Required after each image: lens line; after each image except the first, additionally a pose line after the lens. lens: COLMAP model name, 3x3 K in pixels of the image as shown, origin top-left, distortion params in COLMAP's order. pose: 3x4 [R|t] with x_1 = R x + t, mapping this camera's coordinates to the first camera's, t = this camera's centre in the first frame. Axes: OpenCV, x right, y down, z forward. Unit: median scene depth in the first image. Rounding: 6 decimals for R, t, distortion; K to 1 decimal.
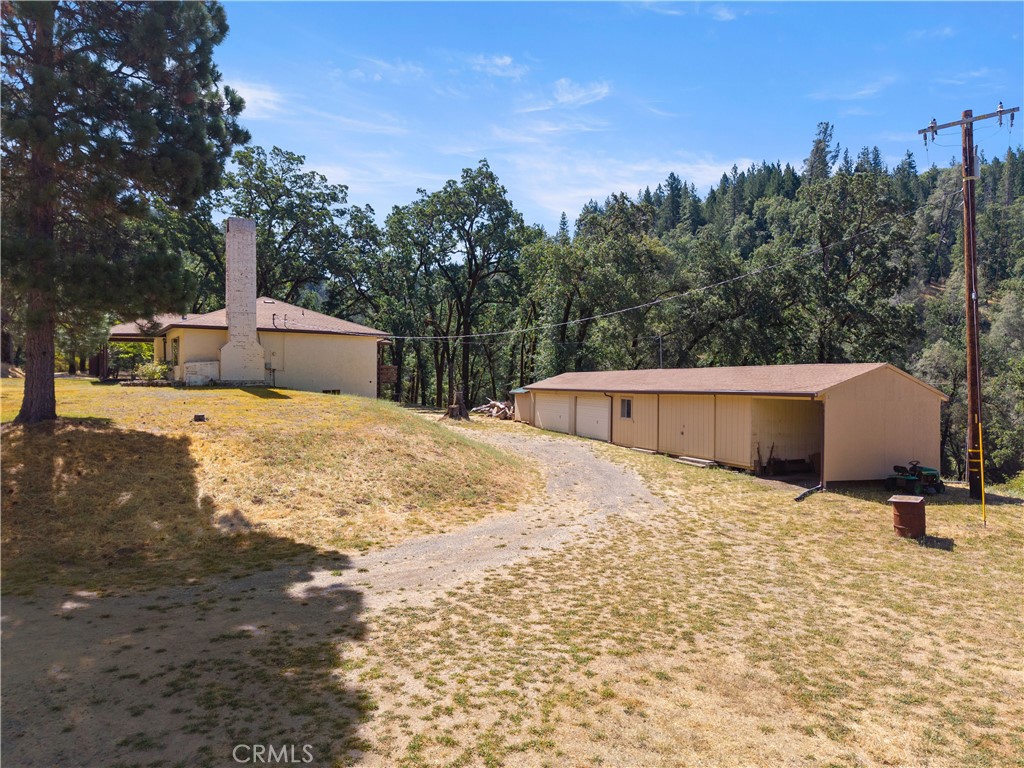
lens RADIAL K [[705.8, 0, 512.4], [0, 705.8, 383.1], [0, 0, 1]] dist [0.038015, -0.028478]
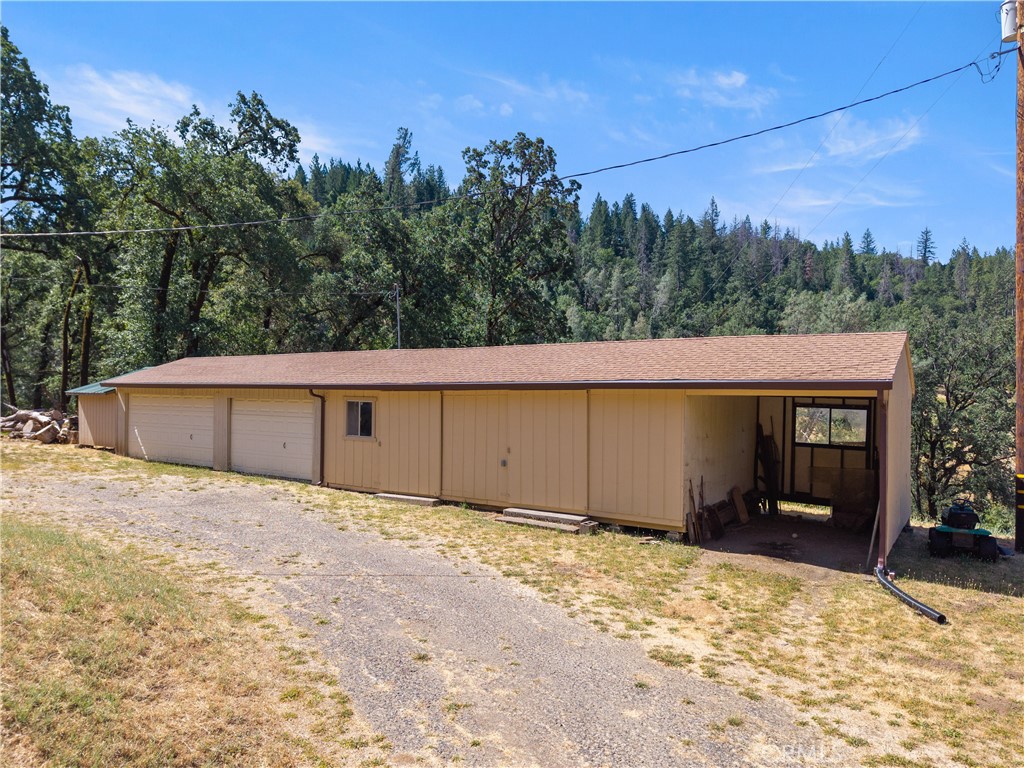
lens RADIAL K [[705.8, 0, 523.2], [0, 705.8, 400.2], [0, 0, 1]] dist [0.038015, -0.028478]
pose [[0.819439, -0.011873, 0.573043, -0.028309], [0.001150, 0.999817, 0.019072, 0.008167], [-0.573165, -0.014969, 0.819303, 0.334250]]
